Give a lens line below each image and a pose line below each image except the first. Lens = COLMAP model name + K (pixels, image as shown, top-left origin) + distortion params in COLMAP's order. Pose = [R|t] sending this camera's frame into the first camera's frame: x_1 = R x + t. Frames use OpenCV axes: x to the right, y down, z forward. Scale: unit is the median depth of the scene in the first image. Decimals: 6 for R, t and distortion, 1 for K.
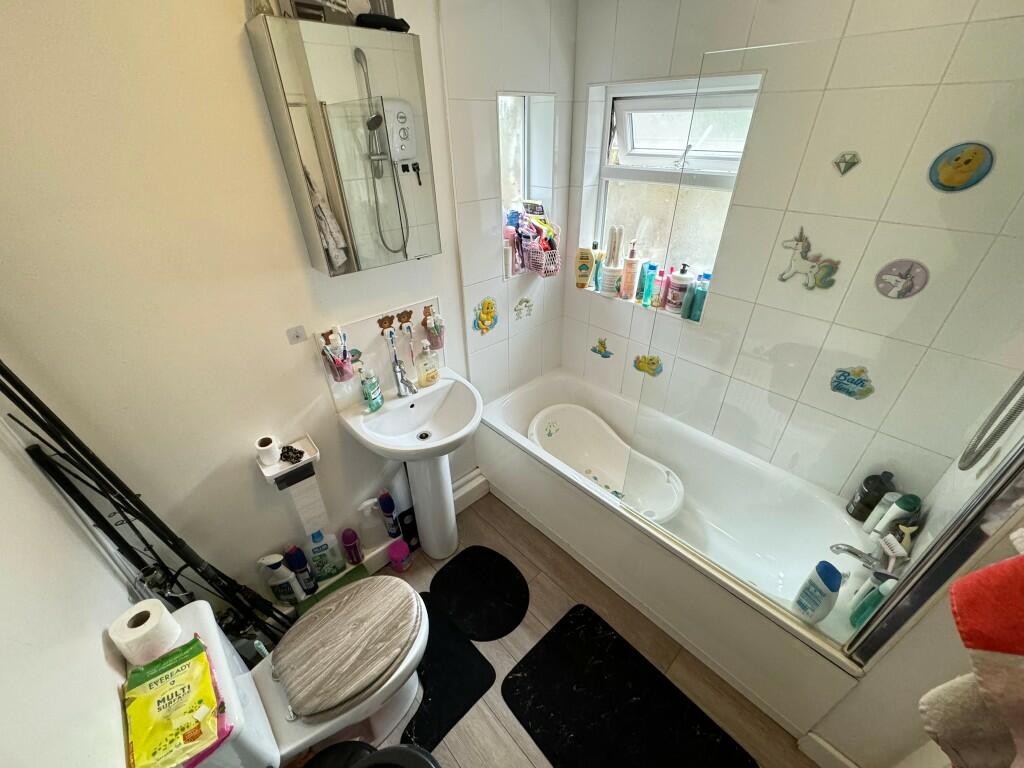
lens RADIAL K [[408.0, 0, 512.0], [0, 408.0, 384.0], [0, 0, 1]] dist [-0.001711, 0.000381]
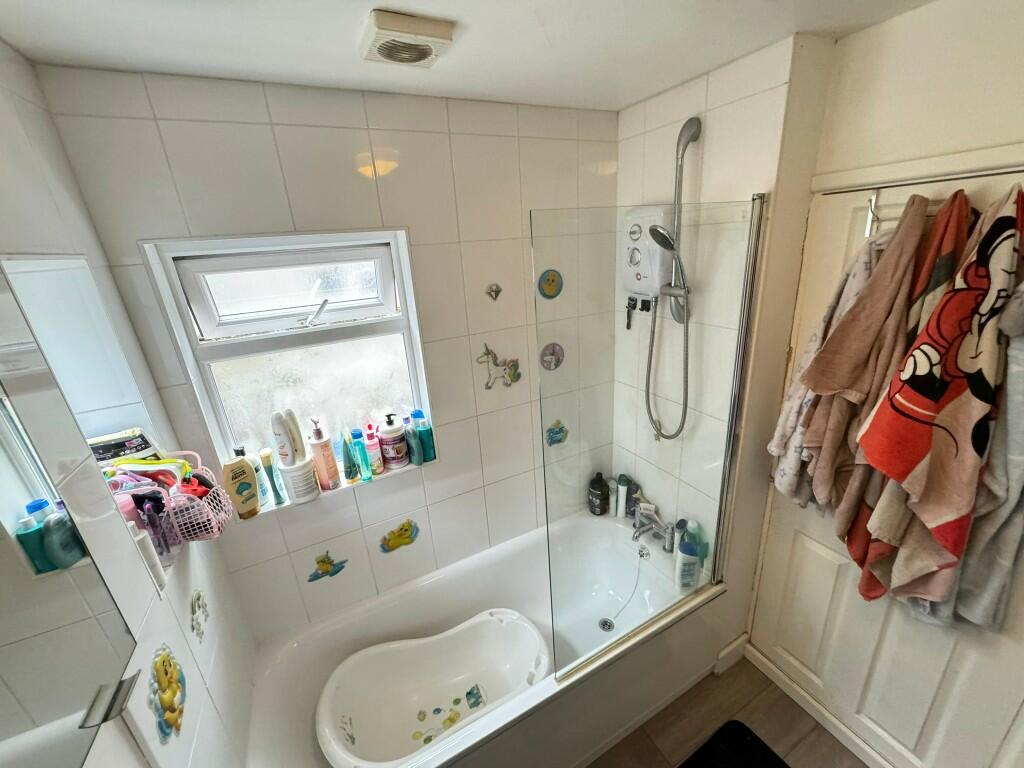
lens RADIAL K [[408.0, 0, 512.0], [0, 408.0, 384.0], [0, 0, 1]] dist [-0.001711, 0.000381]
pose [[0.278453, -0.322552, 0.904668, -0.262994], [0.574738, 0.810621, 0.112119, -0.283643], [-0.769507, 0.488727, 0.411103, 0.390425]]
